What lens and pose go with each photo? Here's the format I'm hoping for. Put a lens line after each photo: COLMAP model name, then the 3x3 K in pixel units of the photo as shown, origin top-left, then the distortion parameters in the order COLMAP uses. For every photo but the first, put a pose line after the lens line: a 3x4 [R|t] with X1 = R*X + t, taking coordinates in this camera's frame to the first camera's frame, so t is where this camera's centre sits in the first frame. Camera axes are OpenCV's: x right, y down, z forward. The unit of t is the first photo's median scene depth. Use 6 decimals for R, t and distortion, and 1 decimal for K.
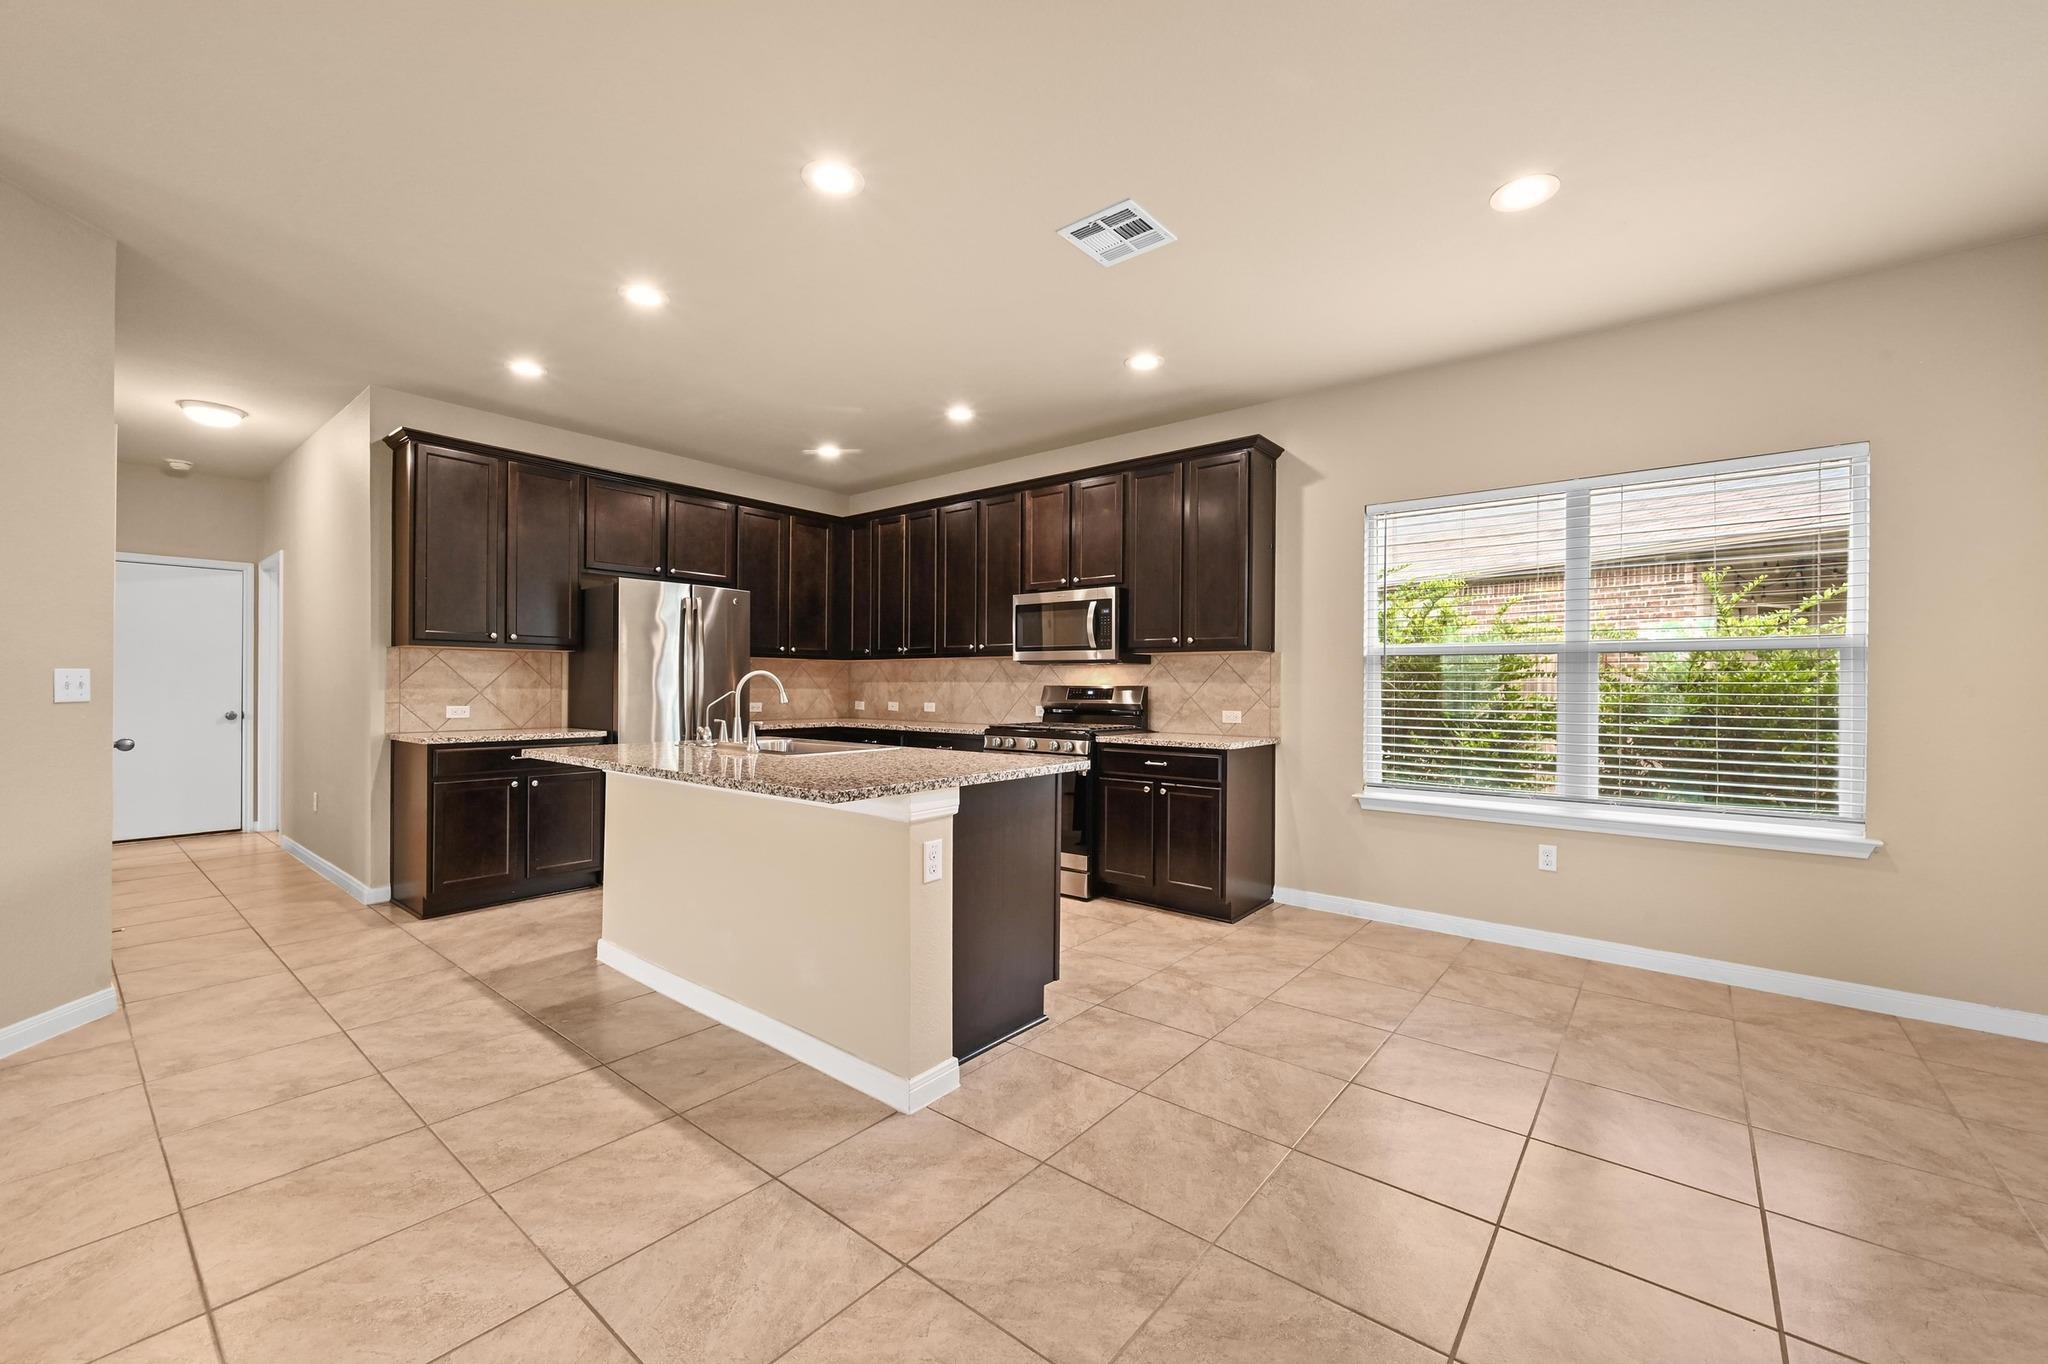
lens RADIAL K [[810.6, 0, 1024.5], [0, 810.6, 684.2], [0, 0, 1]] dist [0.000594, 0.000071]
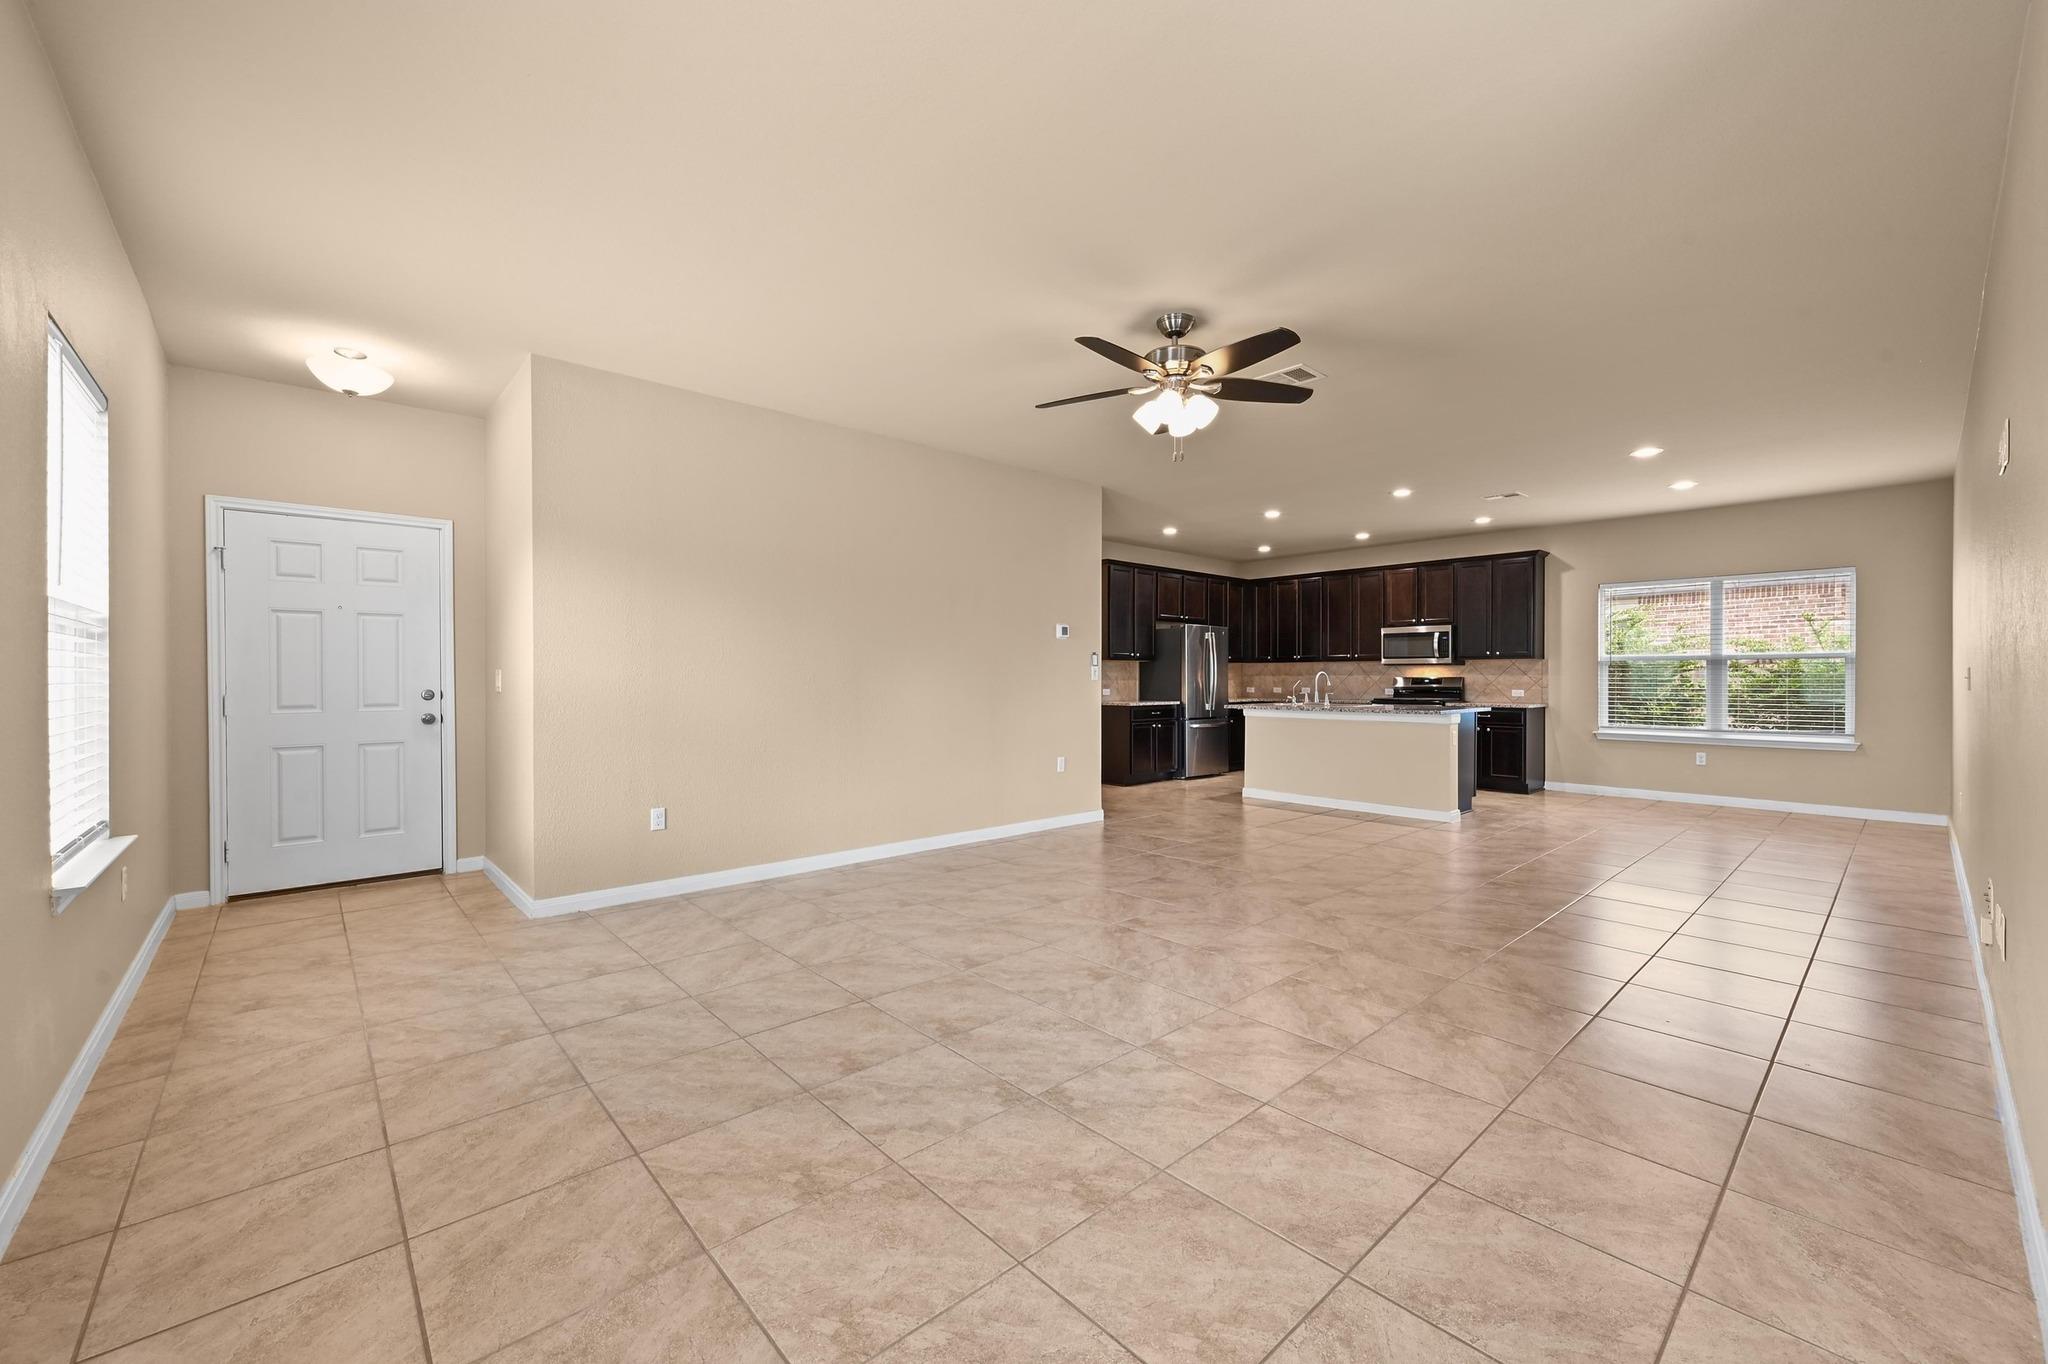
lens RADIAL K [[812.5, 0, 1020.8], [0, 812.5, 679.7], [0, 0, 1]] dist [0.000235, 0.000423]
pose [[0.987803, -0.006422, -0.155579, -0.612415], [0.007023, 0.999970, 0.003309, -0.005693], [0.155553, -0.004362, 0.987818, -1.082983]]
